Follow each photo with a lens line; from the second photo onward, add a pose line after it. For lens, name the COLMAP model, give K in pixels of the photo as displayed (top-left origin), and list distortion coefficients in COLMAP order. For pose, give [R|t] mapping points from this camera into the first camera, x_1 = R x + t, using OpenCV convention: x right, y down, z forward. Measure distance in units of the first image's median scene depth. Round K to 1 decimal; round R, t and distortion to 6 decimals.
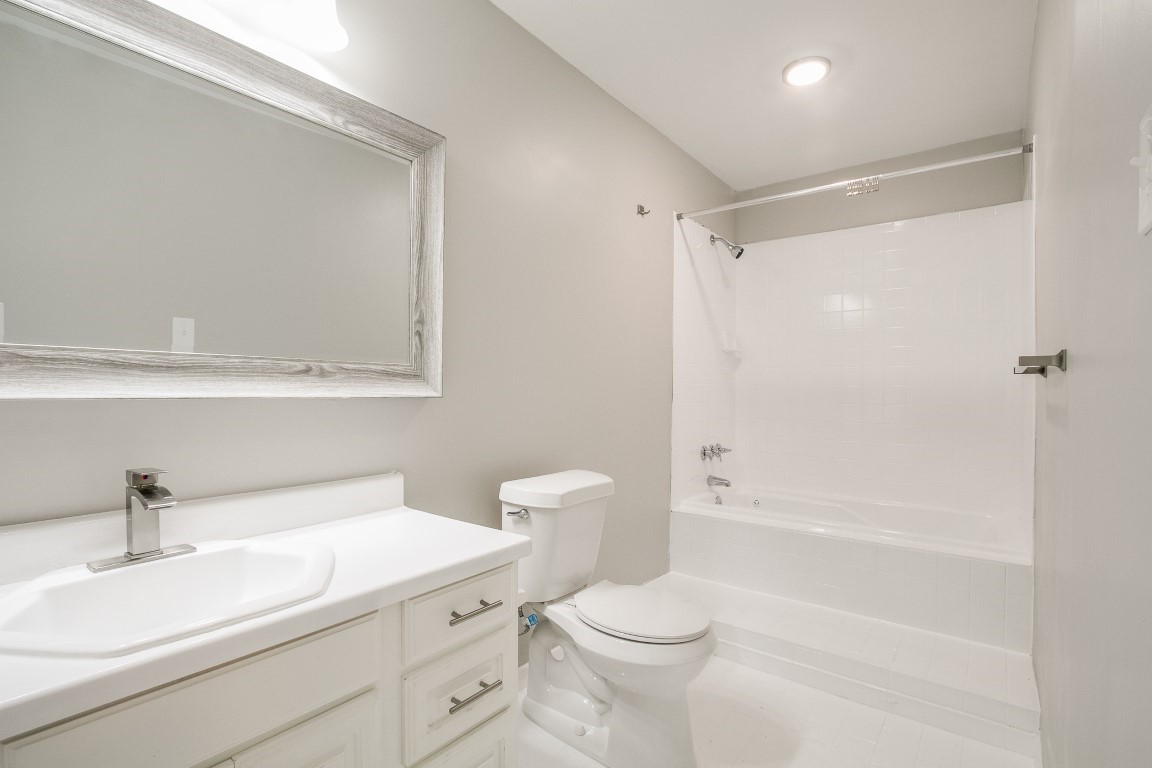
lens RADIAL K [[534.4, 0, 573.6], [0, 534.4, 387.7], [0, 0, 1]] dist [-0.022485, 0.004058]
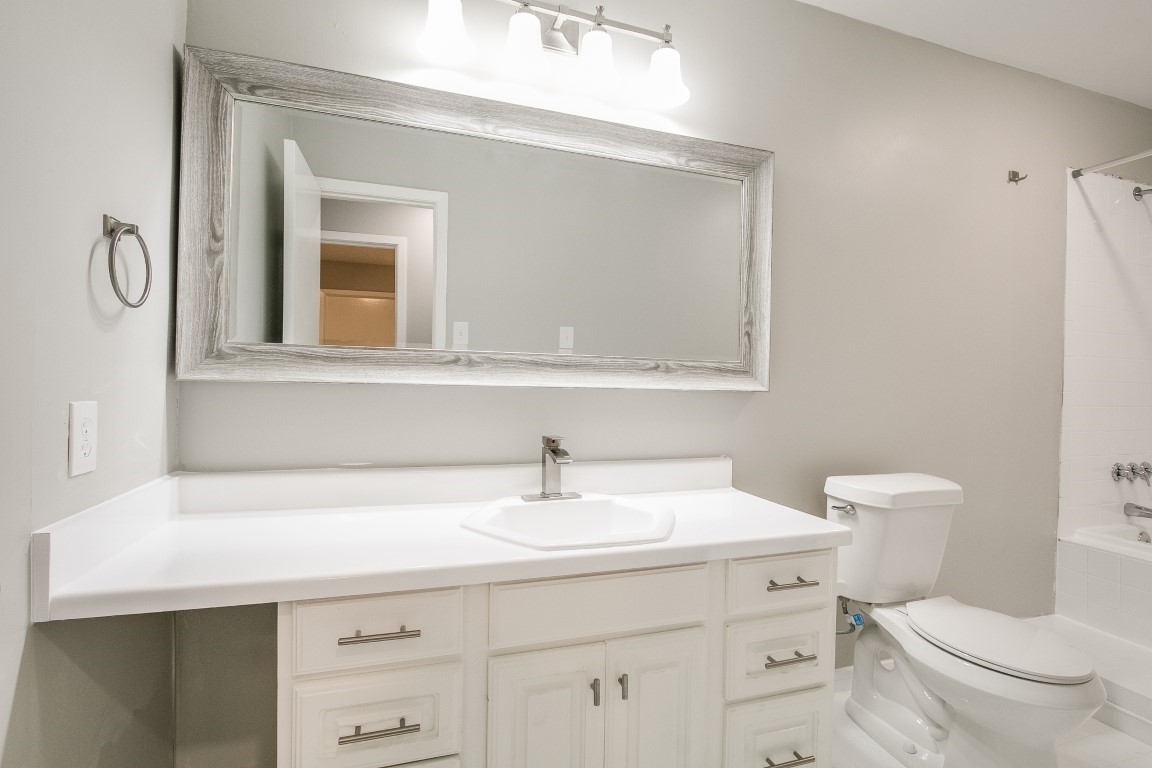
lens RADIAL K [[534.4, 0, 574.7], [0, 534.4, 385.4], [0, 0, 1]] dist [-0.022485, 0.004058]
pose [[0.822380, 0.016439, -0.568700, 0.047702], [-0.013694, 0.999865, 0.009100, 0.000707], [0.568773, 0.000304, 0.822494, -0.122315]]
